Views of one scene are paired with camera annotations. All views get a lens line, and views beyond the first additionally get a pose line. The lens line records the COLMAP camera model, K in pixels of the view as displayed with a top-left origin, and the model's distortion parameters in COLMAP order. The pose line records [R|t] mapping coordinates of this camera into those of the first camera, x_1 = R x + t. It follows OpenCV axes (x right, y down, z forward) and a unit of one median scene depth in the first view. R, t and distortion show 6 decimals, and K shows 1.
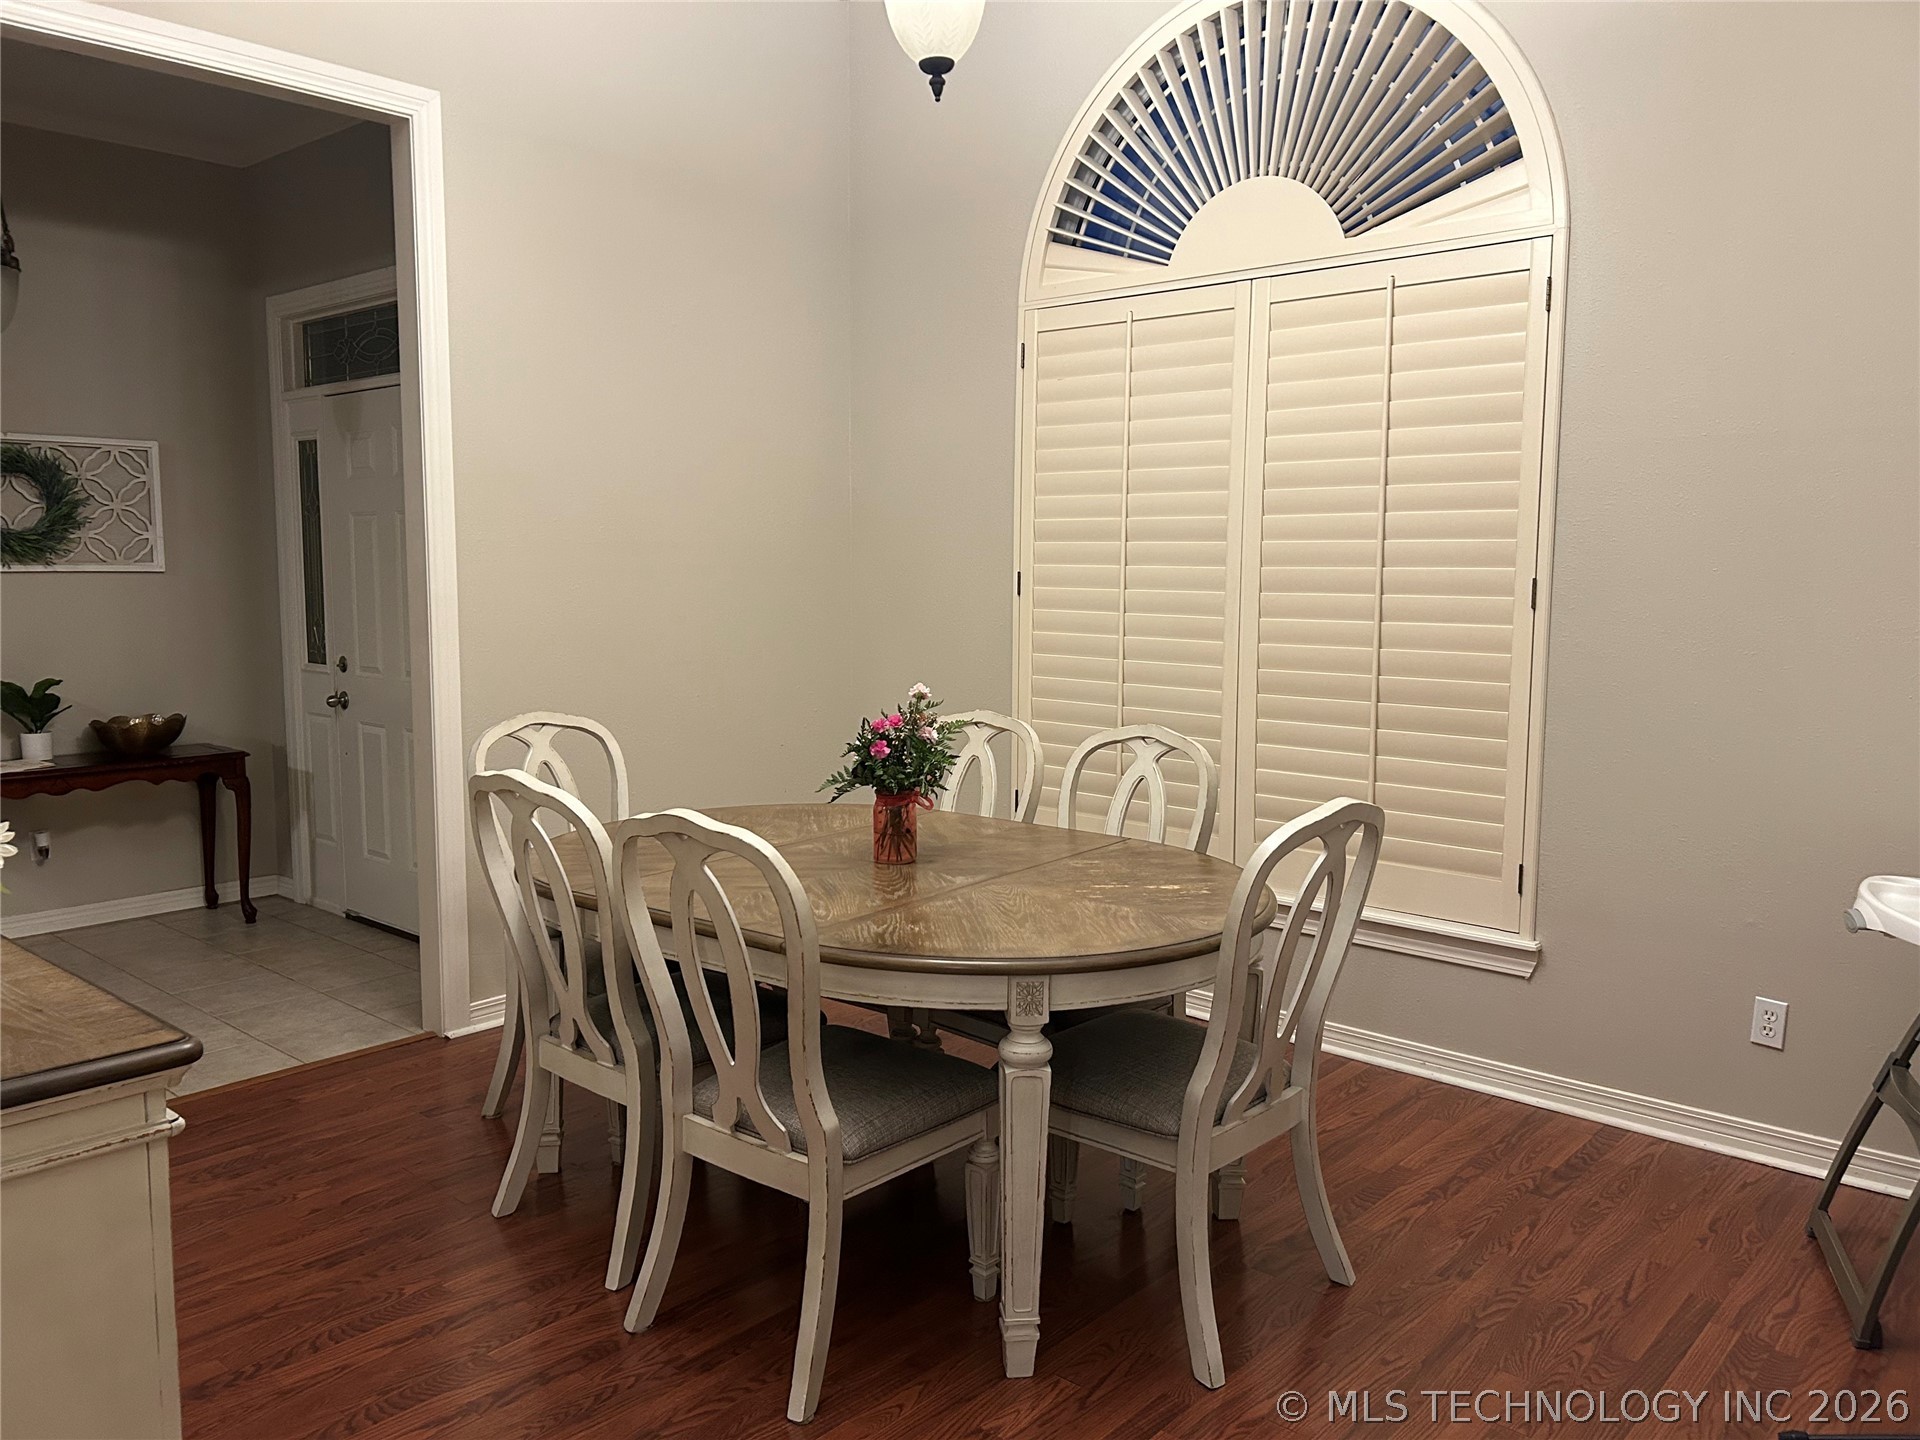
lens RADIAL K [[1454.0, 0, 974.7], [0, 1454.0, 705.3], [0, 0, 1]] dist [0.068380, -0.074489]
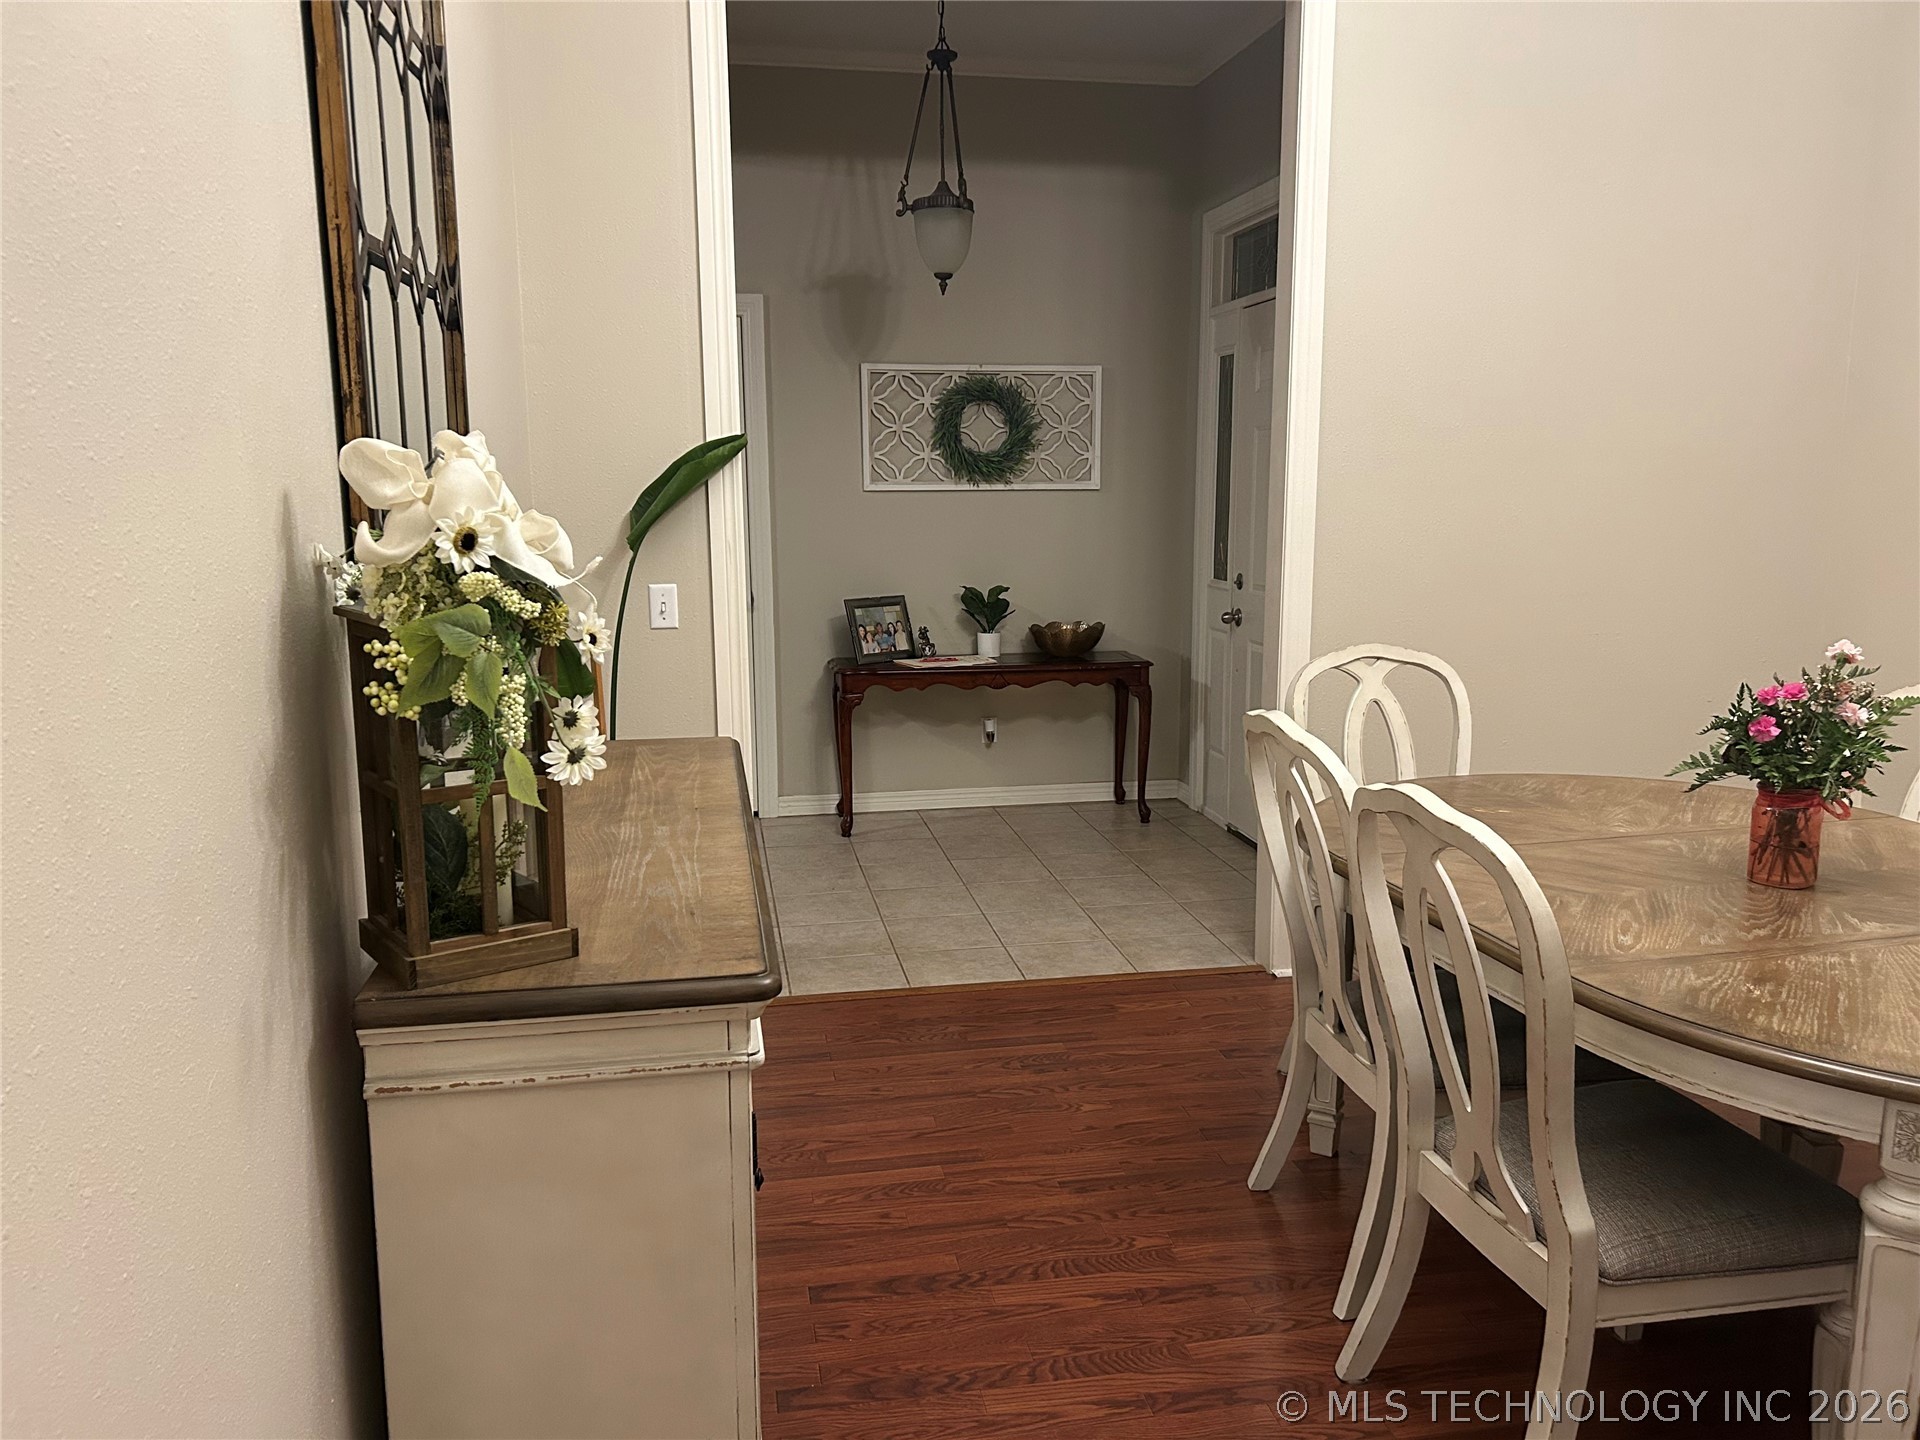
lens RADIAL K [[1454.0, 0, 960.6], [0, 1454.0, 720.2], [0, 0, 1]] dist [0.068380, -0.074489]
pose [[0.783310, 0.095861, -0.614196, 0.070211], [-0.054457, 0.994822, 0.085817, -0.014878], [0.619242, -0.033774, 0.784474, 0.170073]]
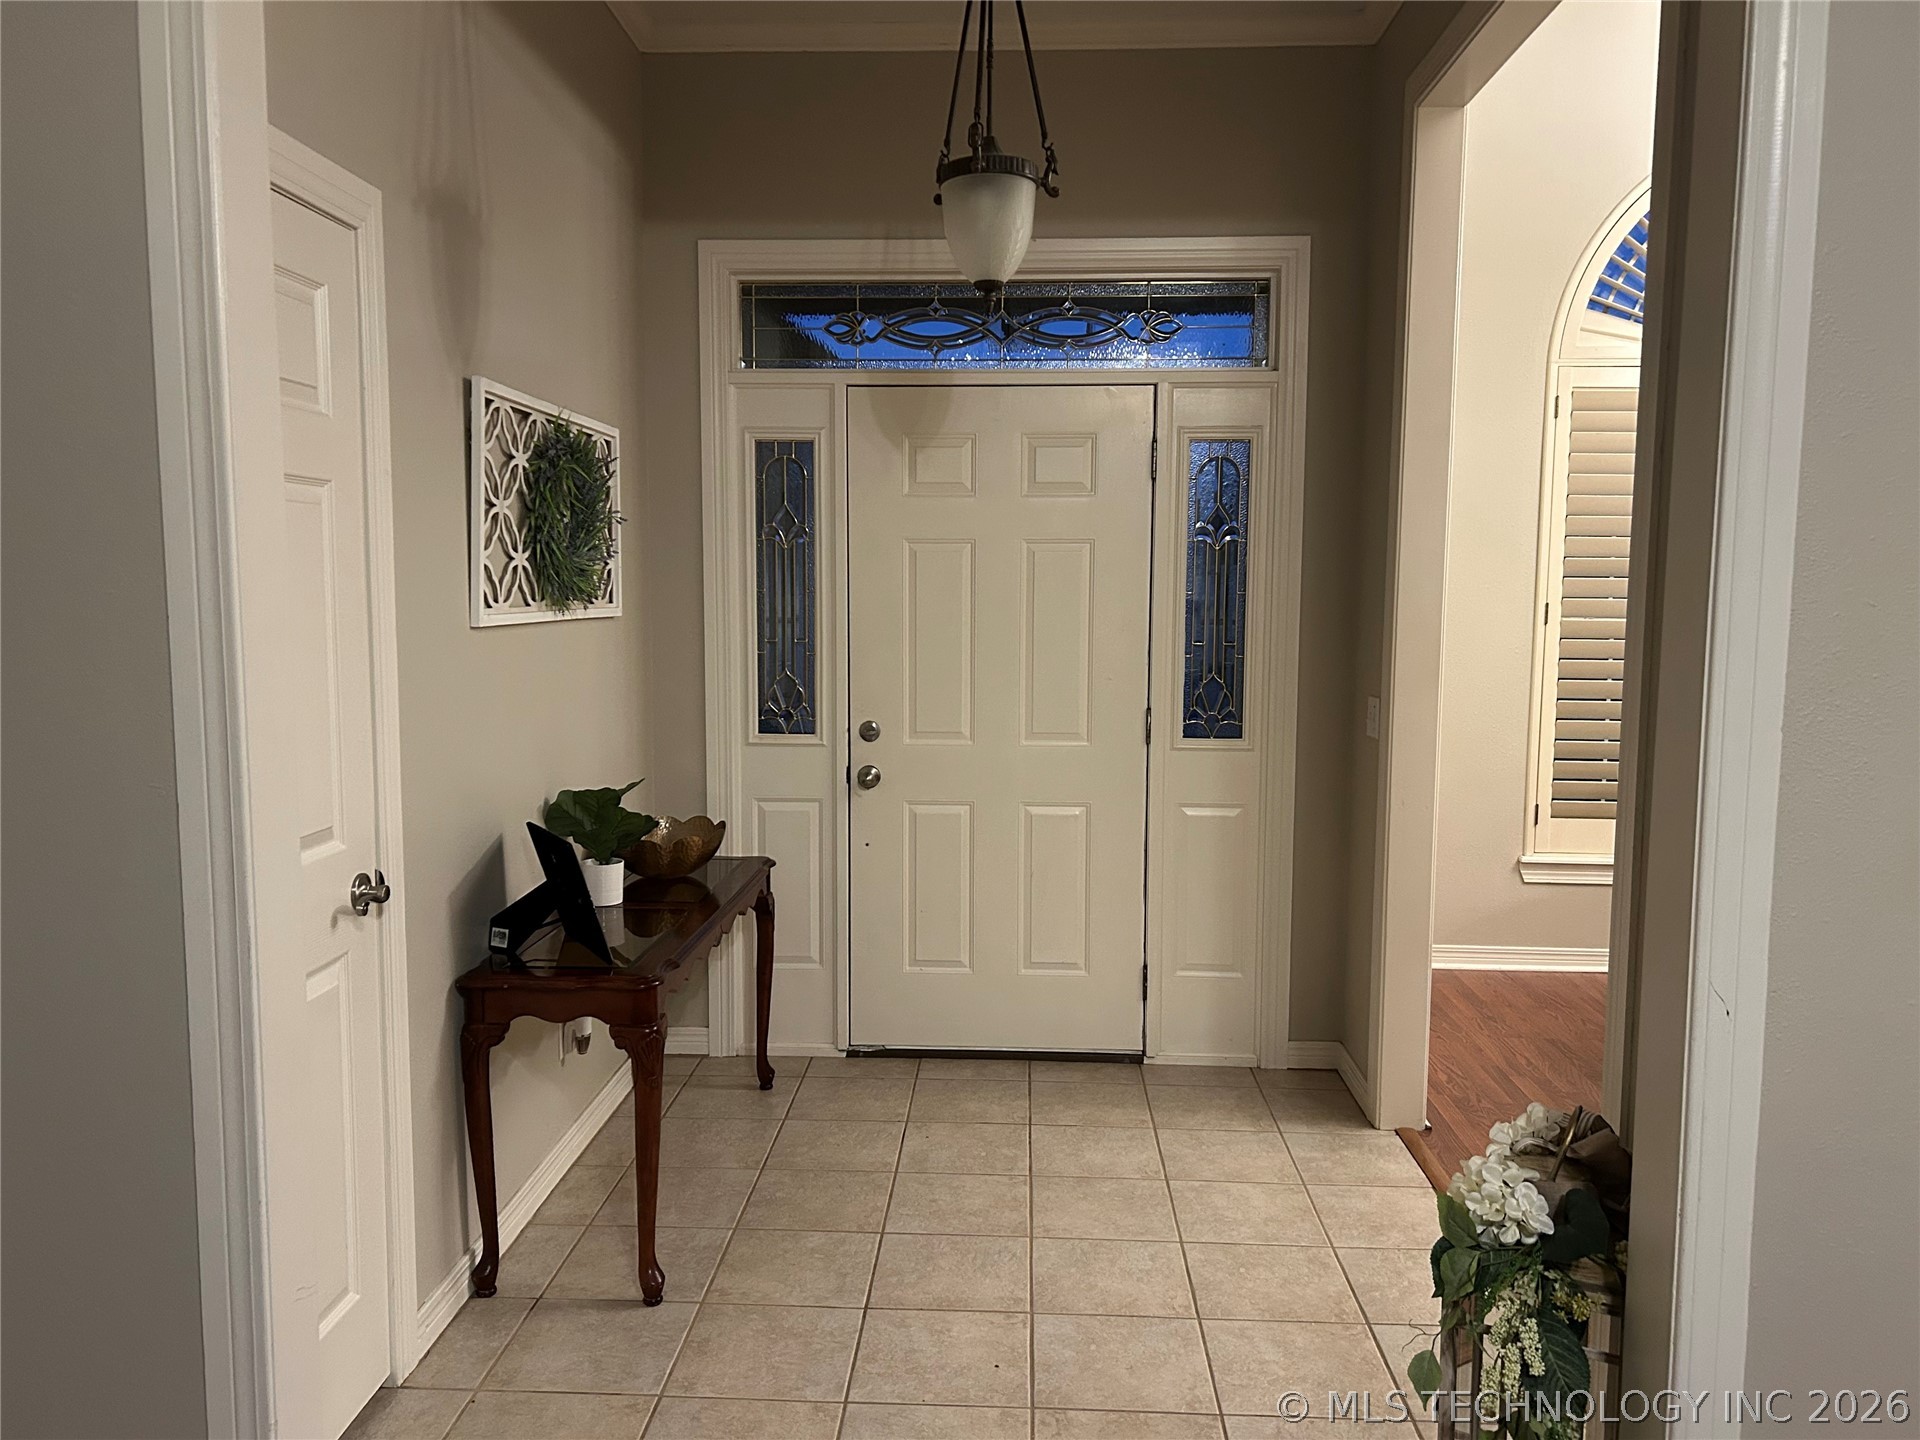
lens RADIAL K [[1454.0, 0, 958.8], [0, 1454.0, 714.6], [0, 0, 1]] dist [0.068380, -0.074489]
pose [[0.775593, -0.055962, 0.628748, -1.515523], [0.062354, 0.997983, 0.011909, -0.073737], [-0.628147, 0.029968, 0.777518, 0.639604]]
